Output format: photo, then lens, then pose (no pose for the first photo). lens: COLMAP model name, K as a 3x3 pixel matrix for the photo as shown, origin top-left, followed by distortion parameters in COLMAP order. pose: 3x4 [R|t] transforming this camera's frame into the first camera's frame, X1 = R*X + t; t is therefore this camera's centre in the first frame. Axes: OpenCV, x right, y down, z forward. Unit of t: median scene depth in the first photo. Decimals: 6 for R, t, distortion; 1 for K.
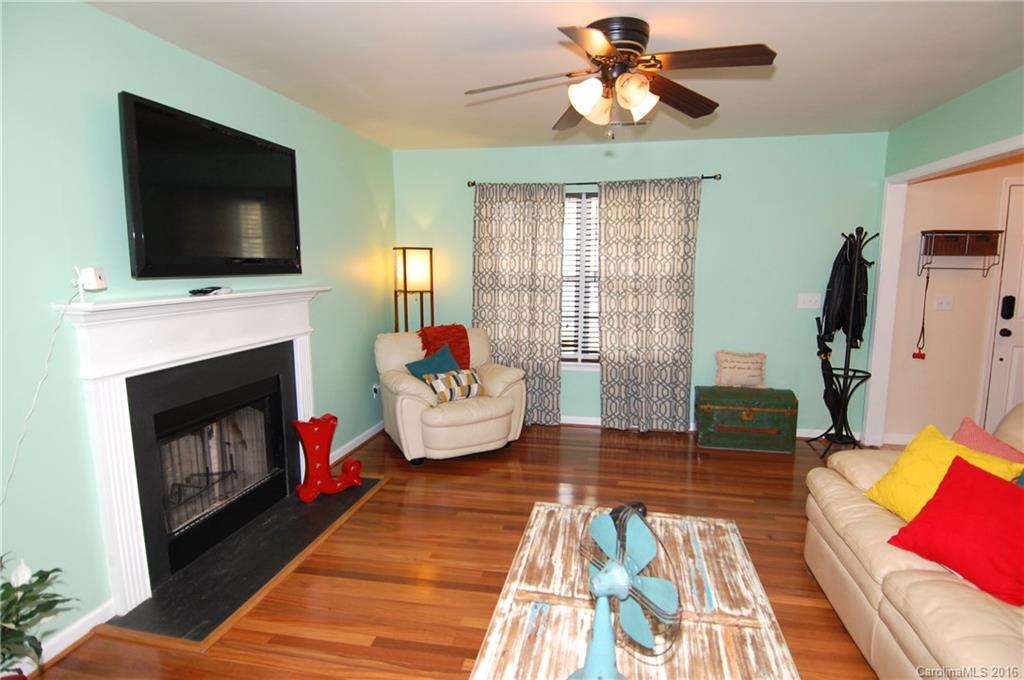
lens RADIAL K [[529.8, 0, 528.9], [0, 529.8, 341.0], [0, 0, 1]] dist [0.037421, -0.050793]
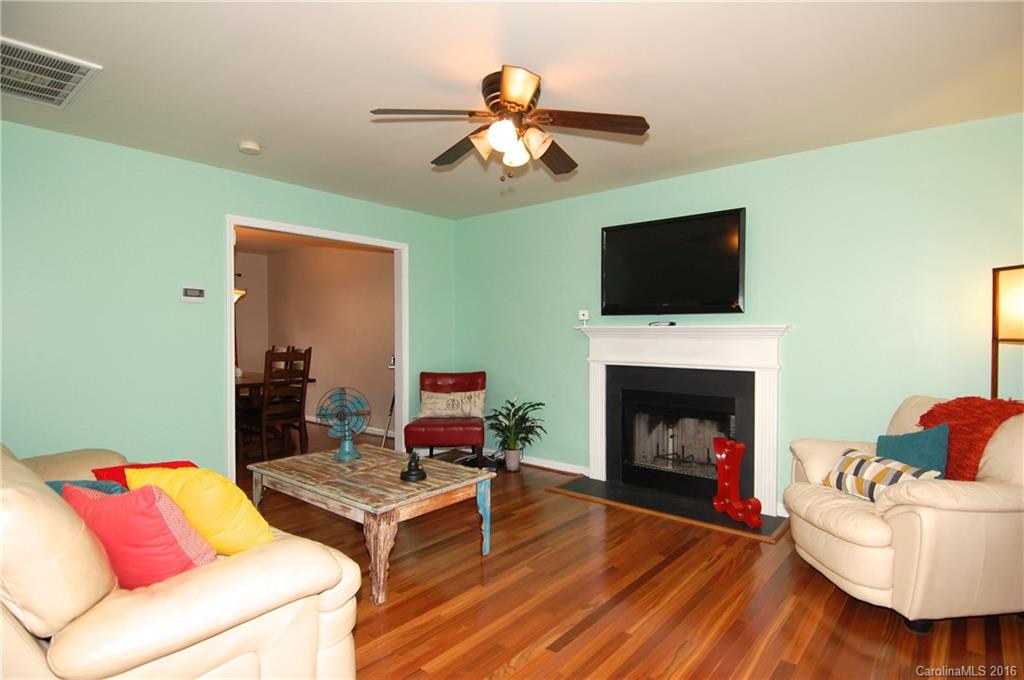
lens RADIAL K [[529.8, 0, 528.9], [0, 529.8, 341.0], [0, 0, 1]] dist [0.037421, -0.050793]
pose [[-0.469641, 0.015065, -0.882729, 1.211322], [-0.124906, 0.988663, 0.083327, -0.156739], [0.873977, 0.149392, -0.462435, 1.726678]]
